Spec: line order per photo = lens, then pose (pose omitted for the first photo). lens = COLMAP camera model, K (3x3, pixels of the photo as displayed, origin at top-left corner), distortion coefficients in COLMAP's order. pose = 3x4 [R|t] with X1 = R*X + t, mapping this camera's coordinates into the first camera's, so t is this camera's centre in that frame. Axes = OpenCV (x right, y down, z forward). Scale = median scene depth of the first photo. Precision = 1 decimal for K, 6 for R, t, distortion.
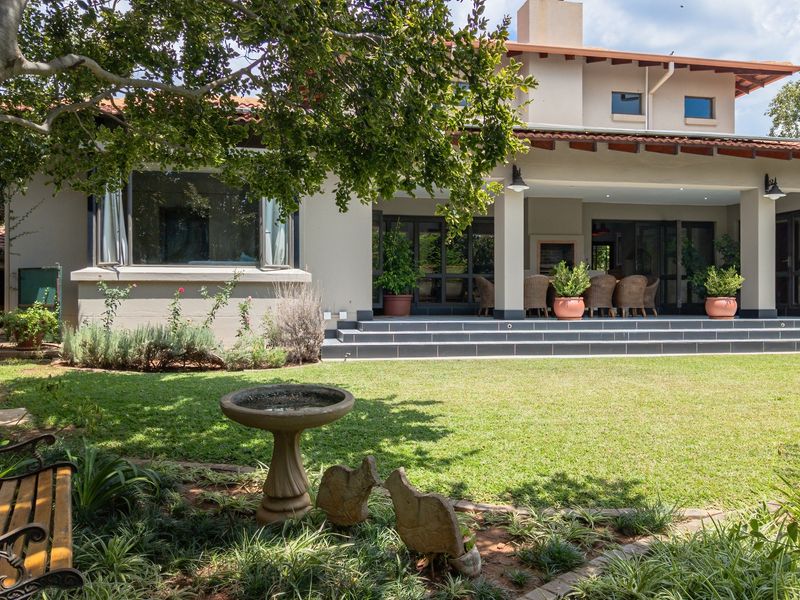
lens RADIAL K [[625.1, 0, 399.4], [0, 625.1, 297.6], [0, 0, 1]] dist [0.014735, -0.000071]
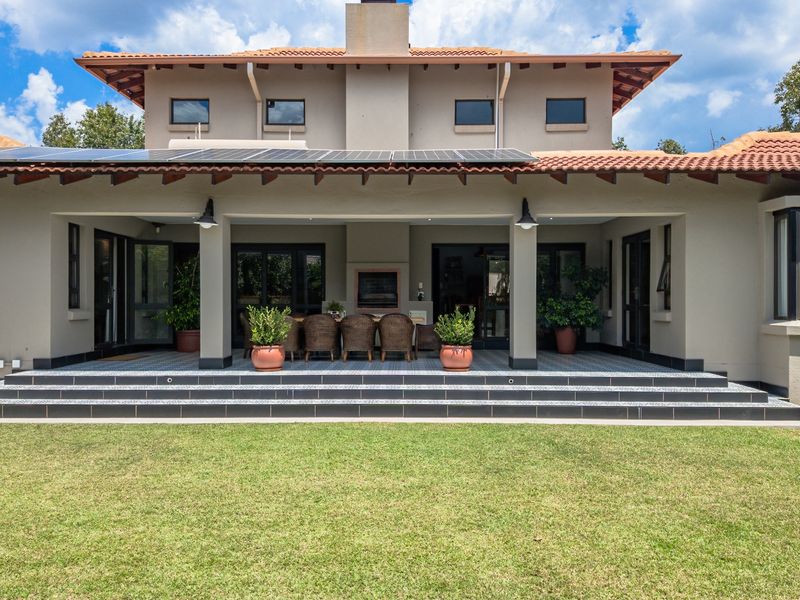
lens RADIAL K [[625.1, 0, 400.8], [0, 625.1, 302.8], [0, 0, 1]] dist [0.014735, -0.000071]
pose [[0.978778, 0.001438, -0.204917, 0.449282], [0.000559, 0.999953, 0.009689, -0.048812], [0.204921, -0.009598, 0.978731, 0.110100]]
